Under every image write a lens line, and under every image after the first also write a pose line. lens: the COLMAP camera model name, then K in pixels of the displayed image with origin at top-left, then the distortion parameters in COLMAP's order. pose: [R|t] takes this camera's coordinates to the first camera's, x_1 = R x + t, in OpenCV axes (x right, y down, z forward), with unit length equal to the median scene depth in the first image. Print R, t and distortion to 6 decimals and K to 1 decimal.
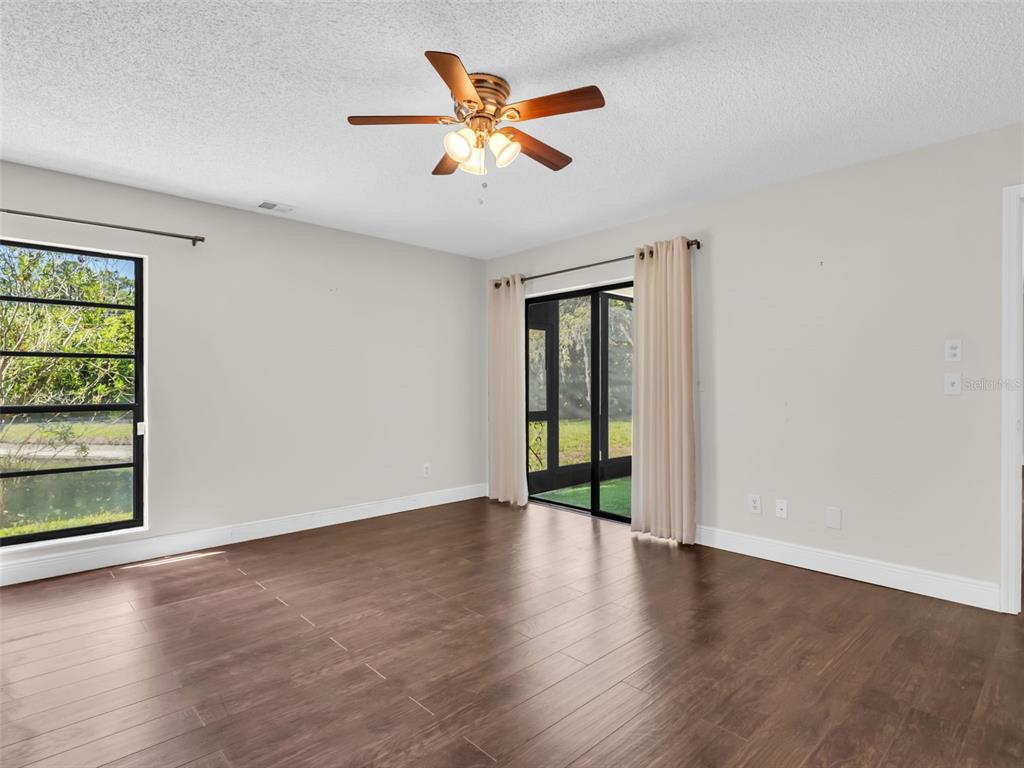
lens RADIAL K [[546.0, 0, 524.0], [0, 546.0, 384.4], [0, 0, 1]] dist [-0.001281, -0.001093]
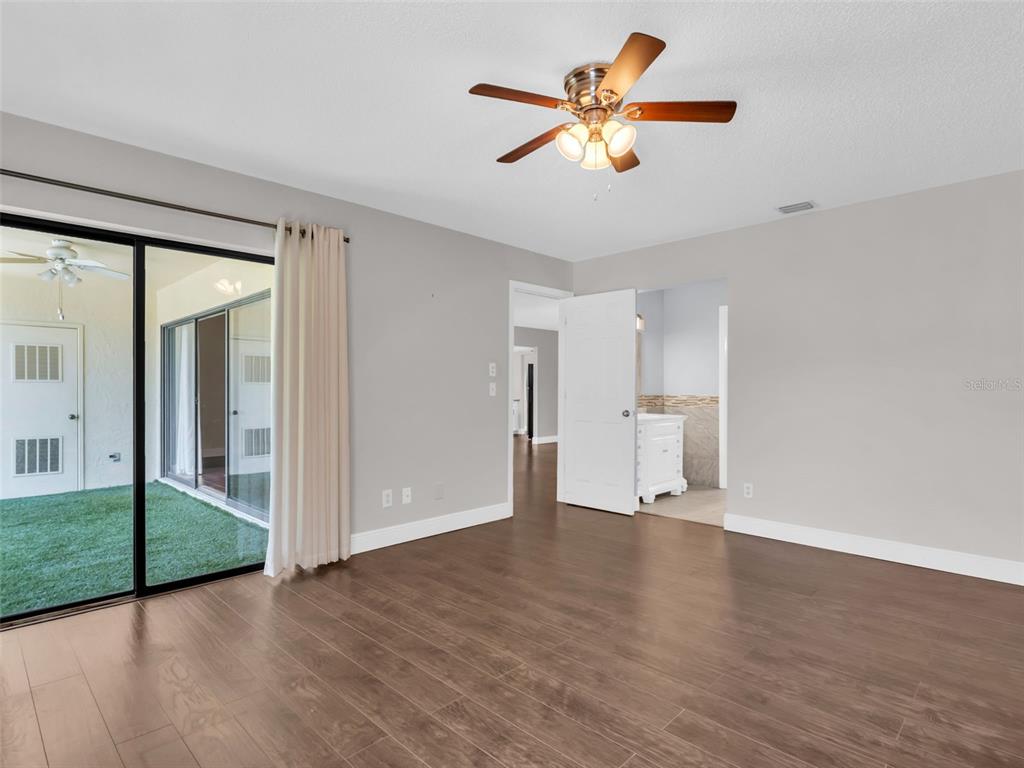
lens RADIAL K [[546.0, 0, 524.0], [0, 546.0, 384.4], [0, 0, 1]] dist [-0.001281, -0.001093]
pose [[-0.040285, 0.011831, 0.999118, -0.827207], [0.004119, 0.999923, -0.011674, 0.005429], [-0.999180, 0.003646, -0.040330, 0.930178]]
